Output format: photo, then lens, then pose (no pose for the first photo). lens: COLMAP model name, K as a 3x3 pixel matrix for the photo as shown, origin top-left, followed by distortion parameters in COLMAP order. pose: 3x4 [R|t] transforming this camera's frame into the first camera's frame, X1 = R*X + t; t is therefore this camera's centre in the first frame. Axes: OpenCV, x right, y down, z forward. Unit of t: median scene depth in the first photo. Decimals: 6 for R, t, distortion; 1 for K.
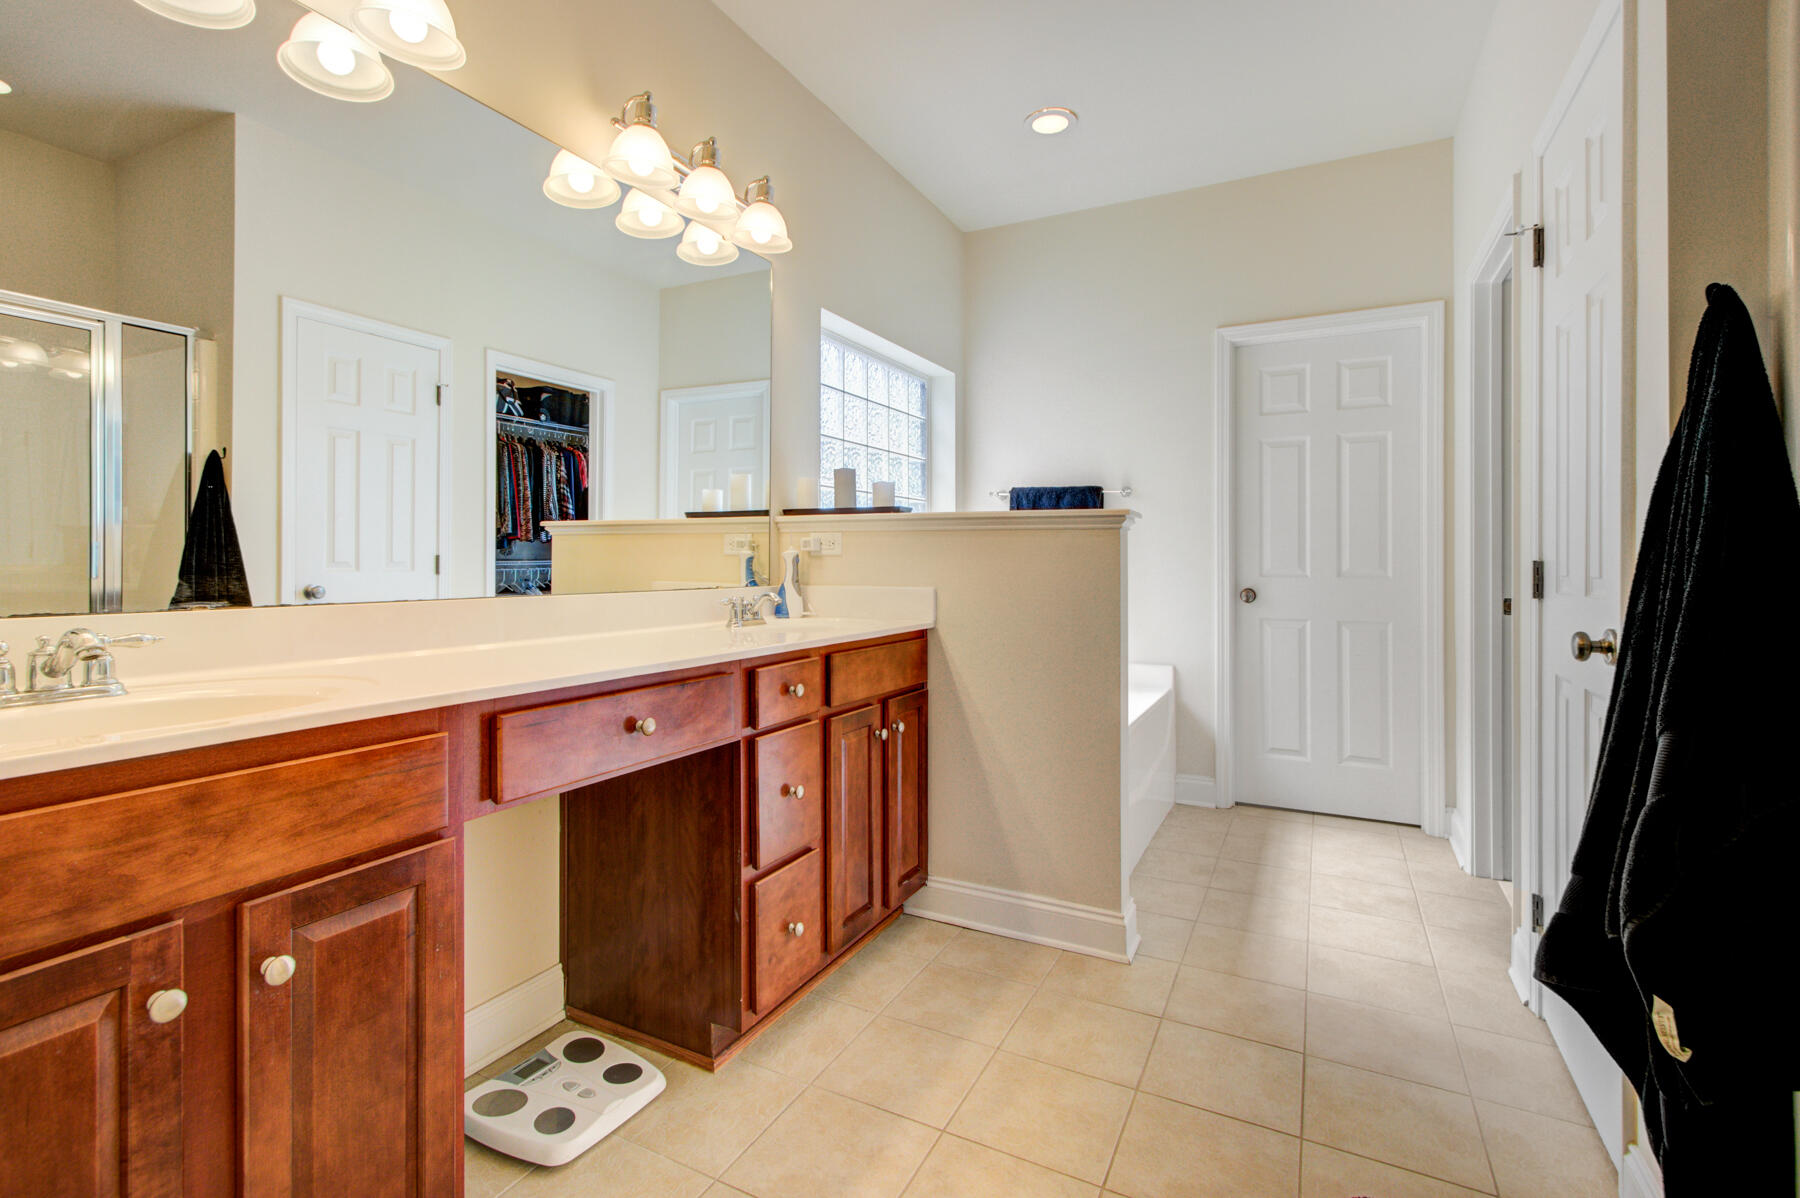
lens RADIAL K [[830.6, 0, 887.5], [0, 830.6, 569.4], [0, 0, 1]] dist [0.002229, 0.008919]
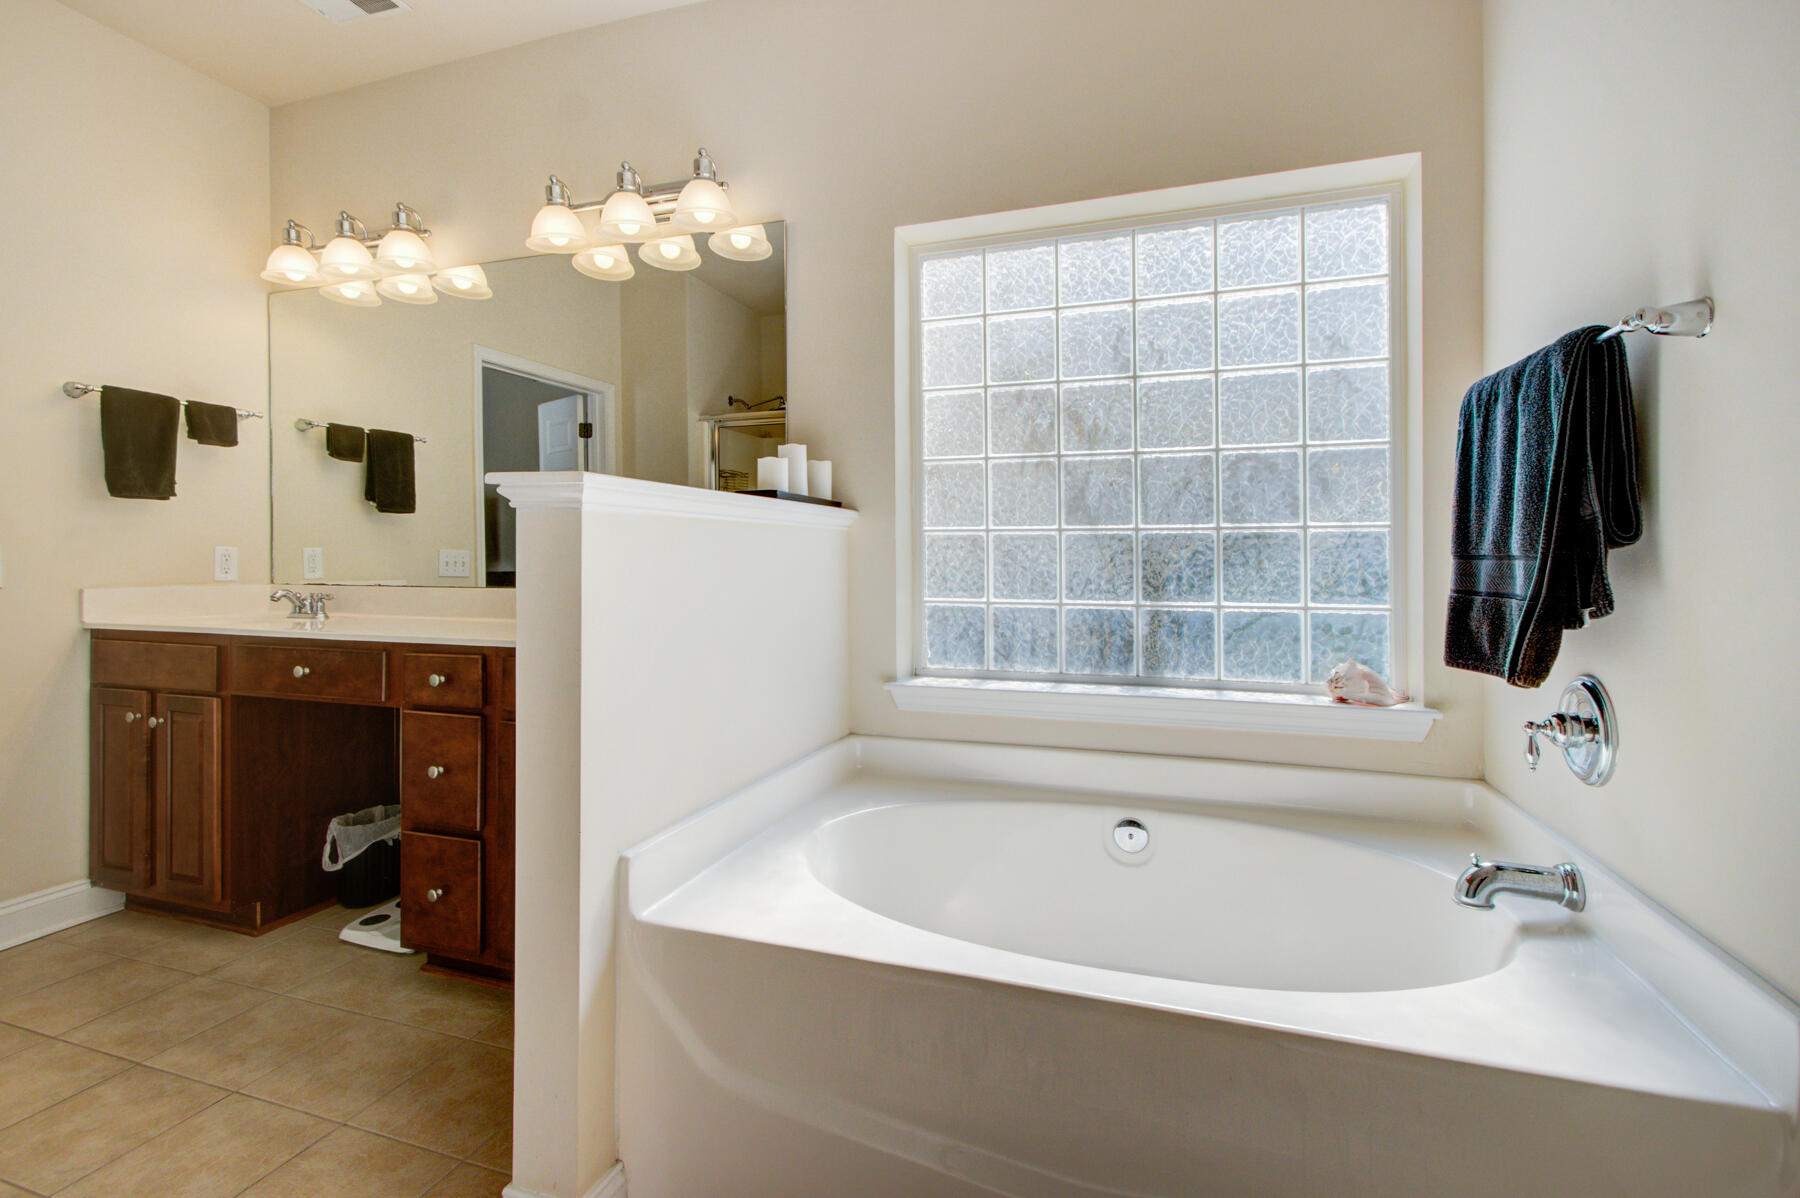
lens RADIAL K [[830.6, 0, 887.5], [0, 830.6, 569.4], [0, 0, 1]] dist [0.002229, 0.008919]
pose [[0.138289, 0.004044, -0.990384, 1.225129], [-0.009903, 0.999947, 0.002701, -0.014136], [0.990342, 0.009434, 0.138321, 1.638994]]
